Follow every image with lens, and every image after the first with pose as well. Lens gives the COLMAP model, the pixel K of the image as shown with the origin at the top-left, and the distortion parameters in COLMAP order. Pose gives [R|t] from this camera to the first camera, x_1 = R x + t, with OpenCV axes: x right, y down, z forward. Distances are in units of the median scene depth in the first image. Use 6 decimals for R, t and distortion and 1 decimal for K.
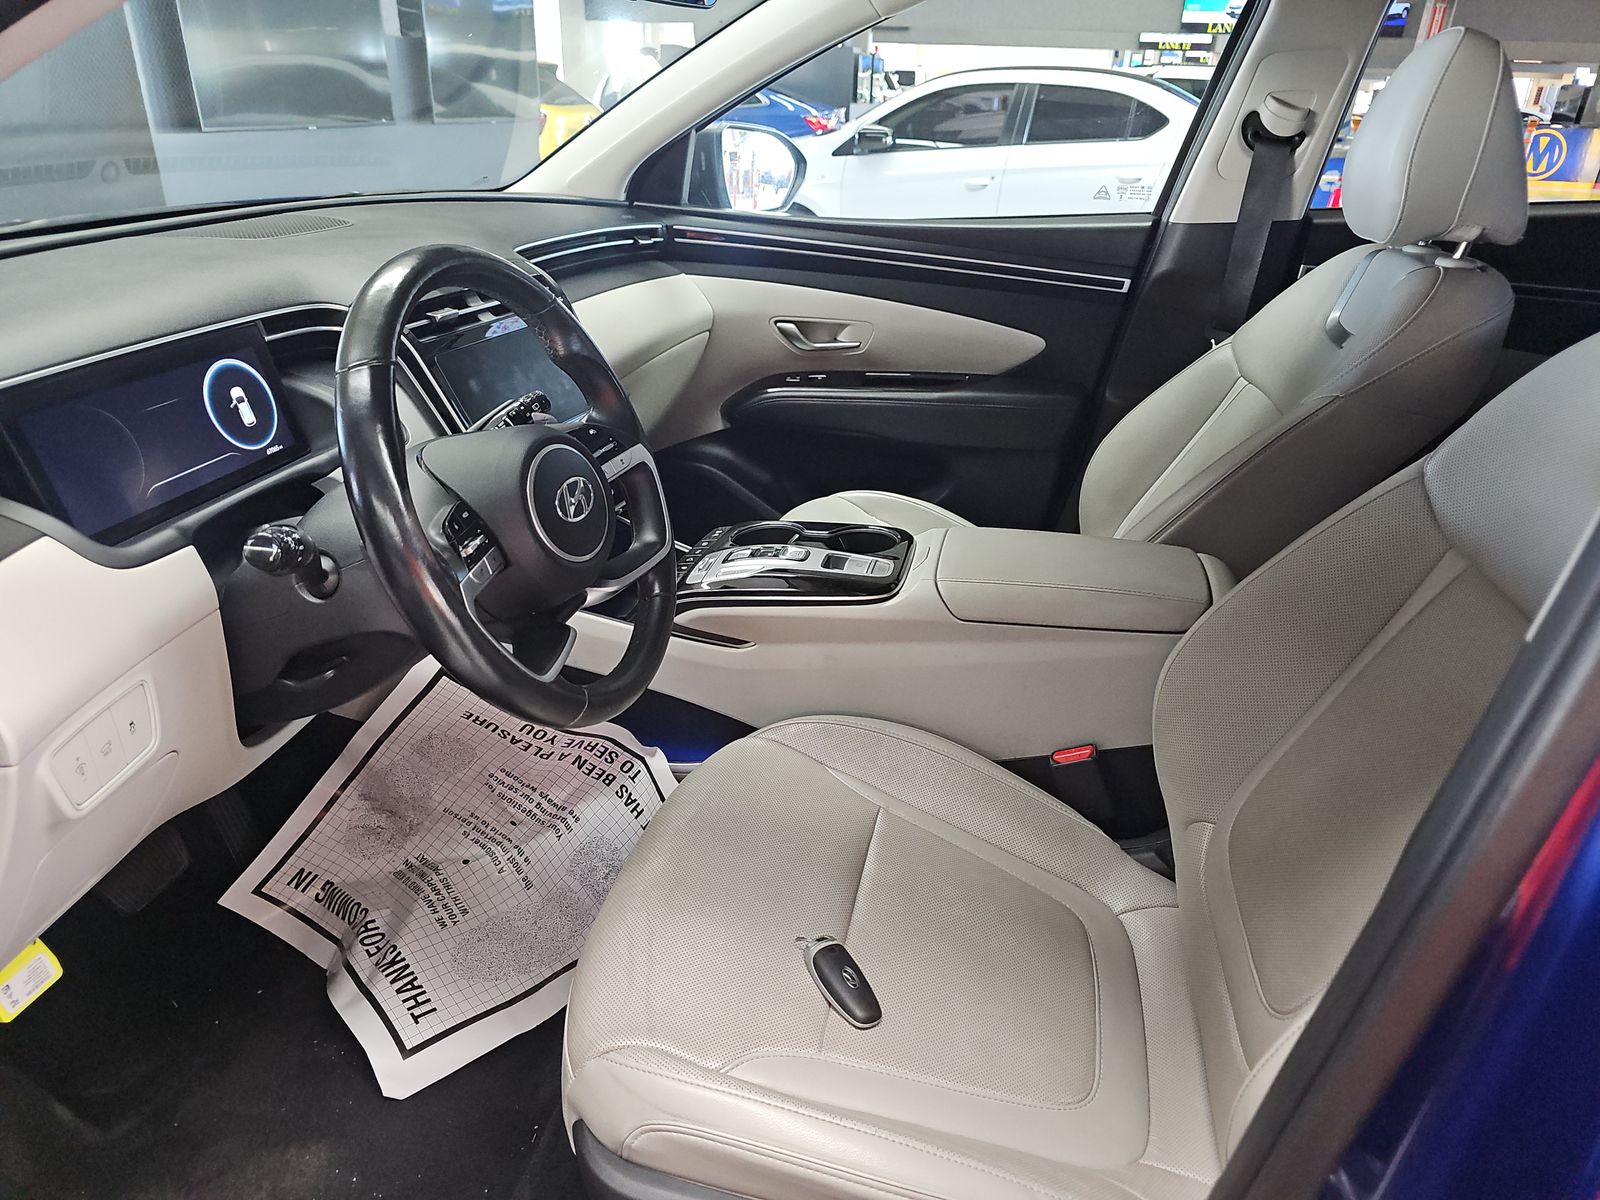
lens RADIAL K [[1063.3, 0, 802.8], [0, 1063.3, 592.6], [0, 0, 1]] dist [0.025788, -0.020428]
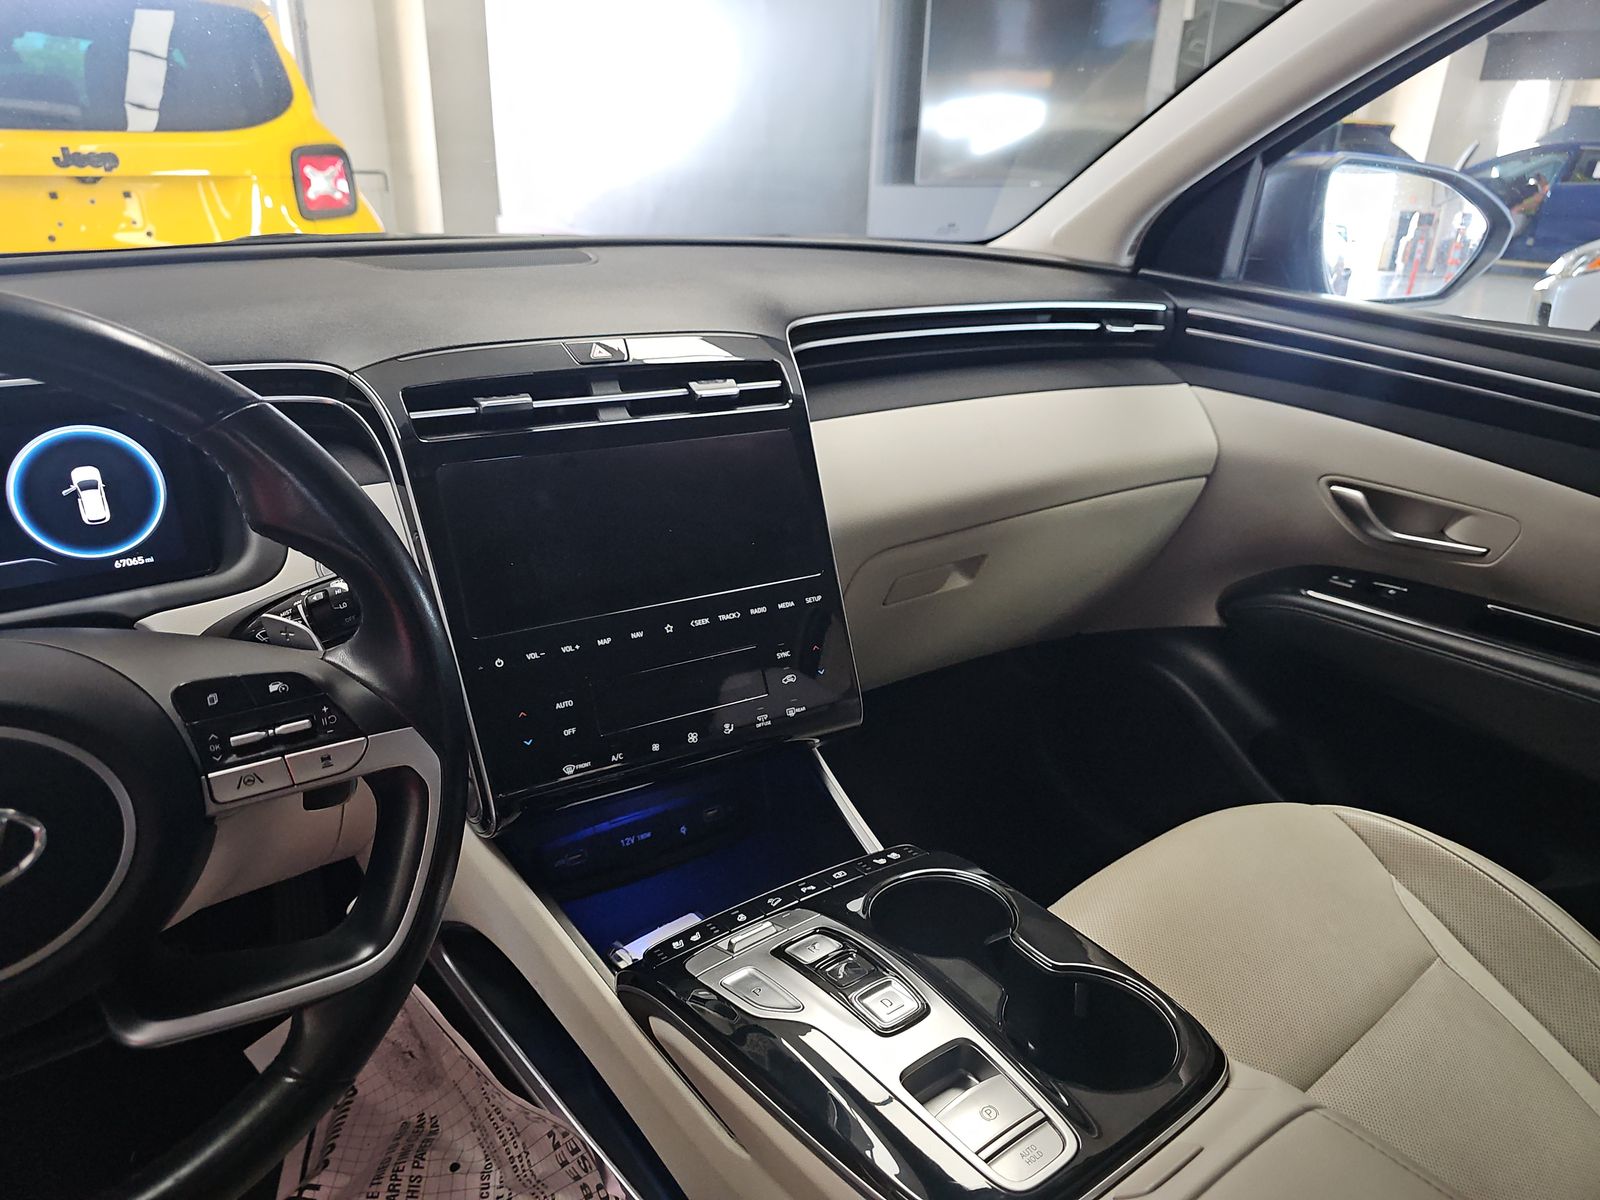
lens RADIAL K [[1063.3, 0, 794.7], [0, 1063.3, 582.6], [0, 0, 1]] dist [0.025788, -0.020428]
pose [[0.751378, 0.245084, -0.612670, 0.131964], [-0.285759, 0.957745, 0.032668, -0.142428], [0.594788, 0.150529, 0.789663, 0.384623]]
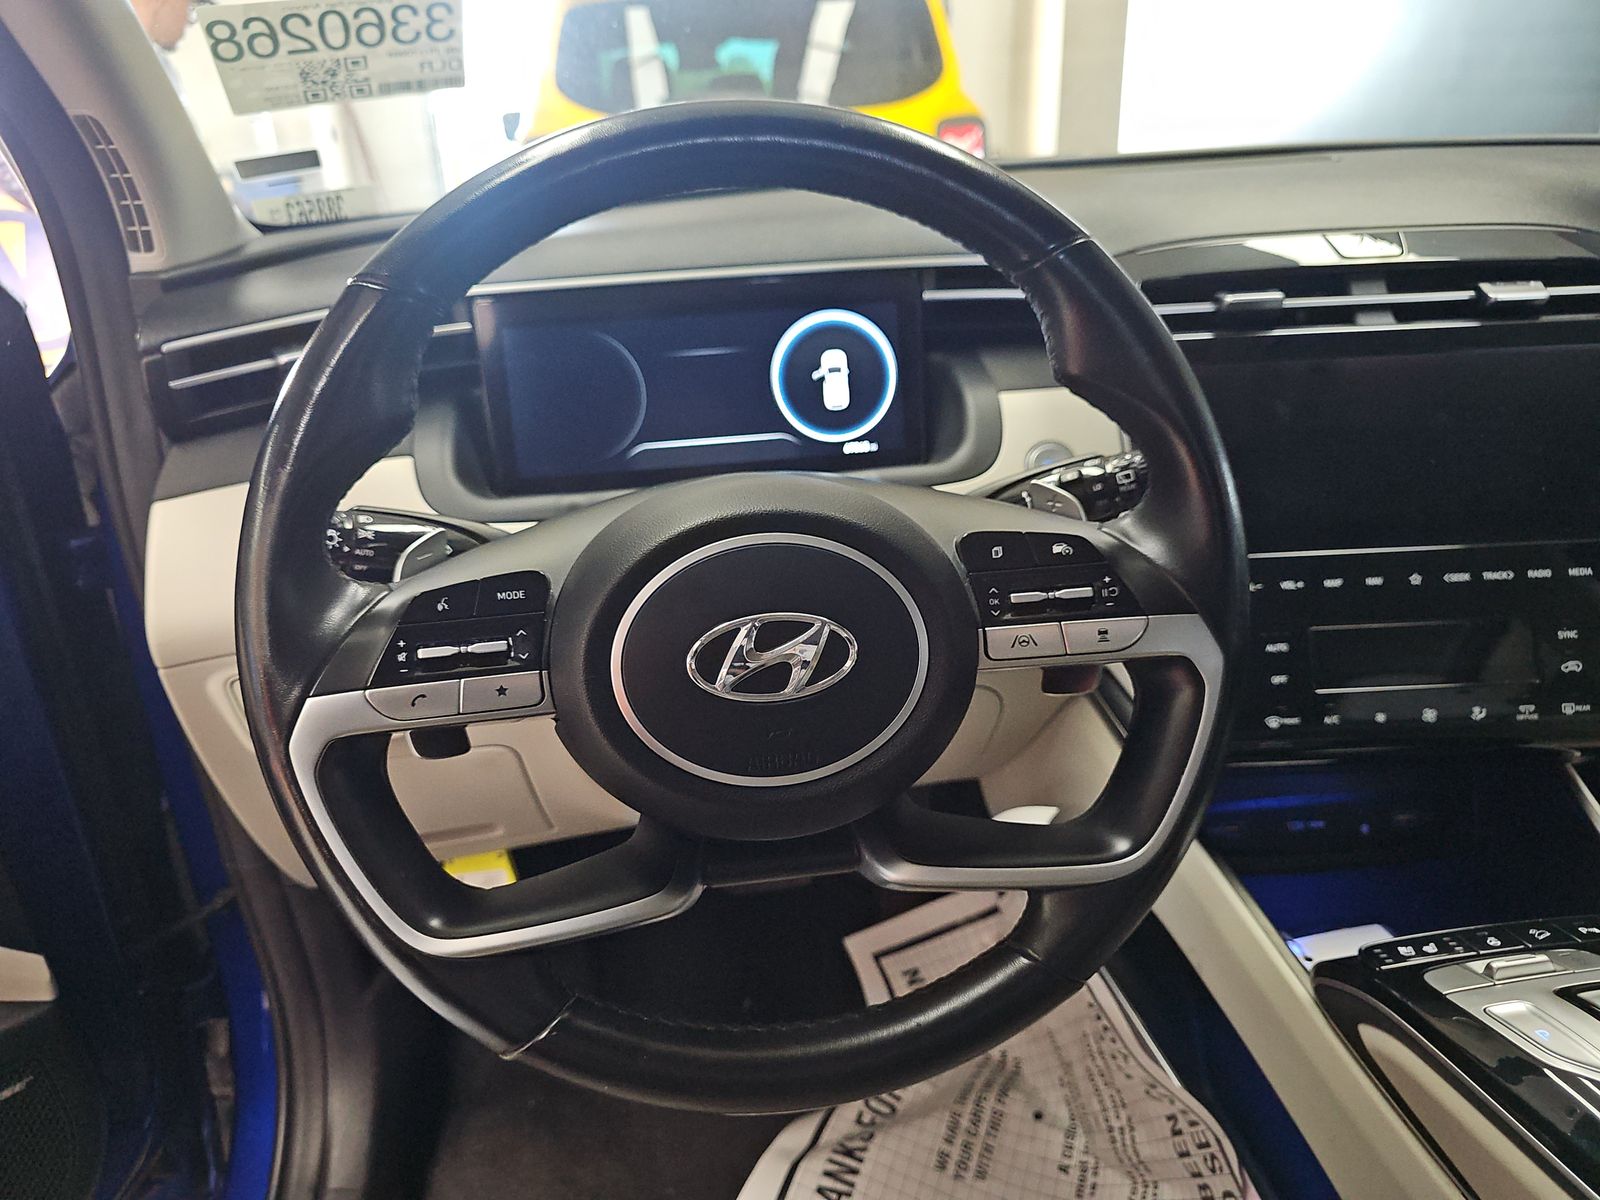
lens RADIAL K [[1063.3, 0, 788.2], [0, 1063.3, 613.9], [0, 0, 1]] dist [0.025788, -0.020428]
pose [[0.346140, 0.341059, -0.873994, 0.079732], [-0.351180, 0.910957, 0.216401, -0.091181], [0.869977, 0.232025, 0.435092, 0.363470]]
